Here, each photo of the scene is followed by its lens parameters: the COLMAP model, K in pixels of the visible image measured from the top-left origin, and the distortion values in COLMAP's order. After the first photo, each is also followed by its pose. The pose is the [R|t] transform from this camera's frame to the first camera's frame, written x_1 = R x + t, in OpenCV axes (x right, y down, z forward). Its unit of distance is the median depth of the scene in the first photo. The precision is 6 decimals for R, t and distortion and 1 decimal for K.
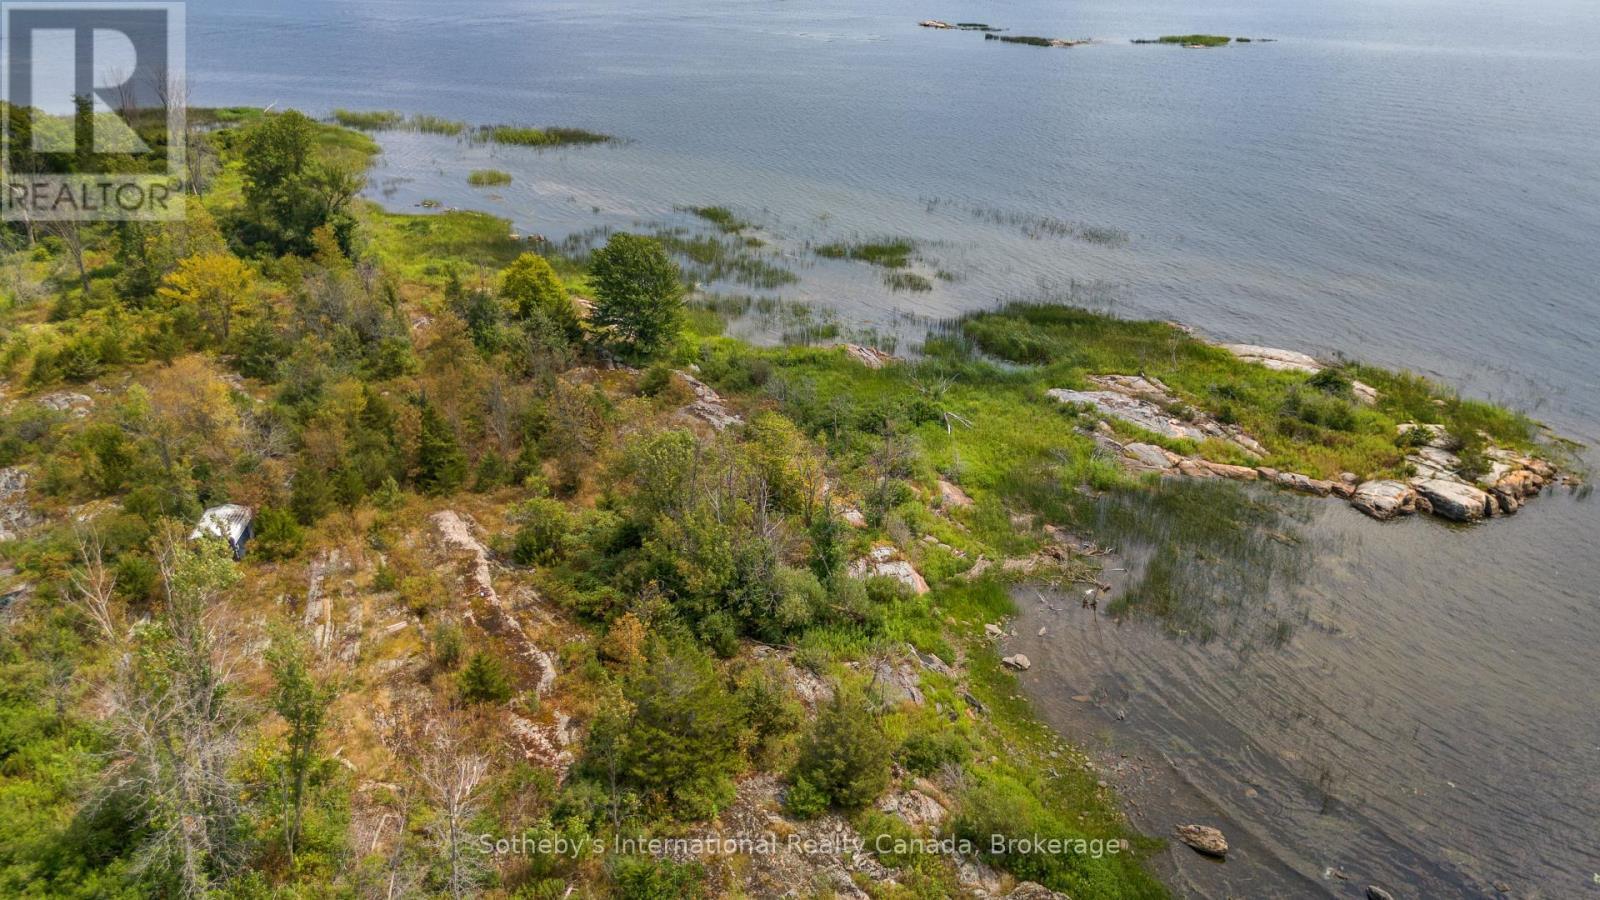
lens RADIAL K [[1181.3, 0, 799.3], [0, 1181.3, 449.4], [0, 0, 1]] dist [0.062046, -0.048637]
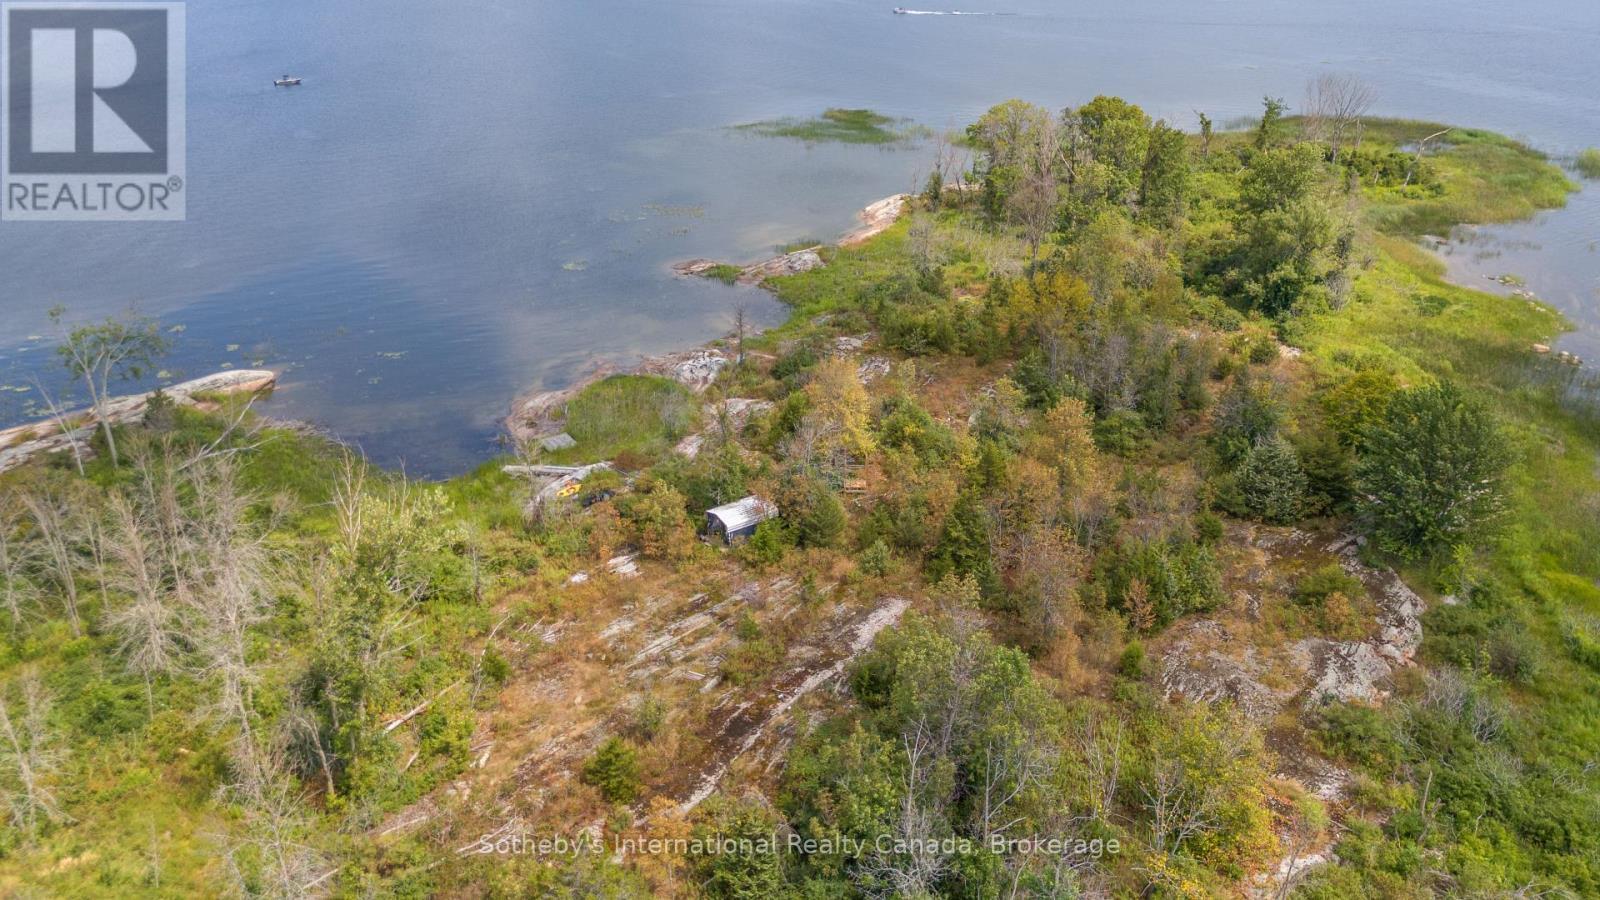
lens RADIAL K [[1181.3, 0, 792.3], [0, 1181.3, 447.9], [0, 0, 1]] dist [0.062046, -0.048637]
pose [[0.455891, 0.359737, -0.814096, 0.342449], [-0.357697, 0.911613, 0.202520, -0.200703], [0.814995, 0.198872, 0.544273, 0.417109]]
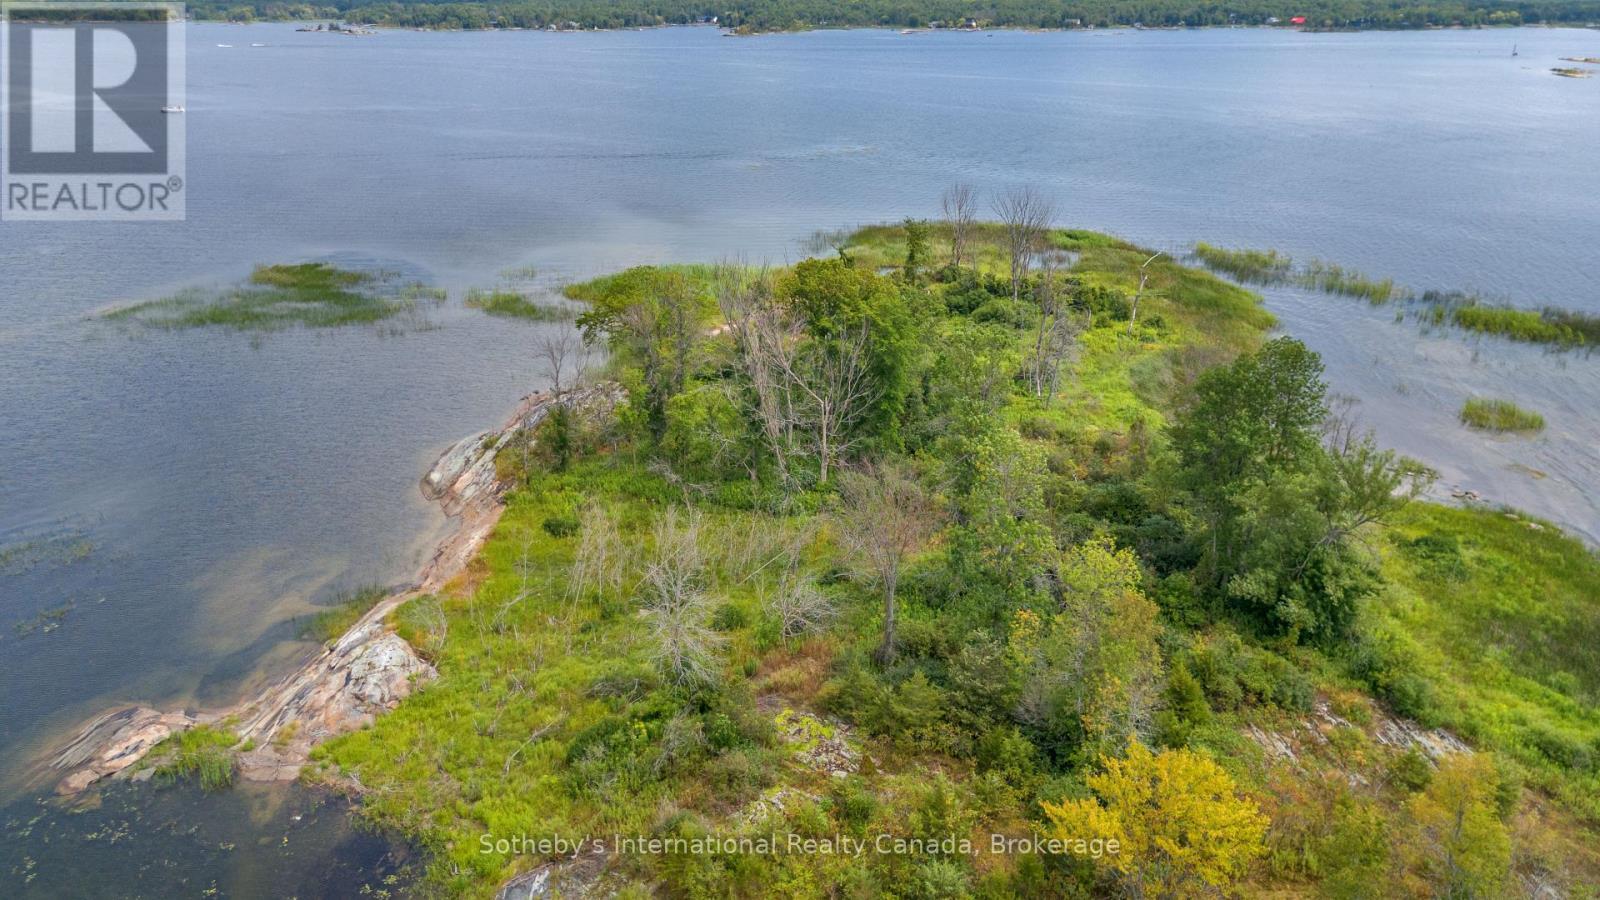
lens RADIAL K [[1181.3, 0, 805.2], [0, 1181.3, 455.5], [0, 0, 1]] dist [0.062046, -0.048637]
pose [[0.832335, 0.191398, -0.520178, -0.537824], [-0.219373, 0.975609, 0.007955, -0.320826], [0.509013, 0.107492, 0.854021, 0.760800]]
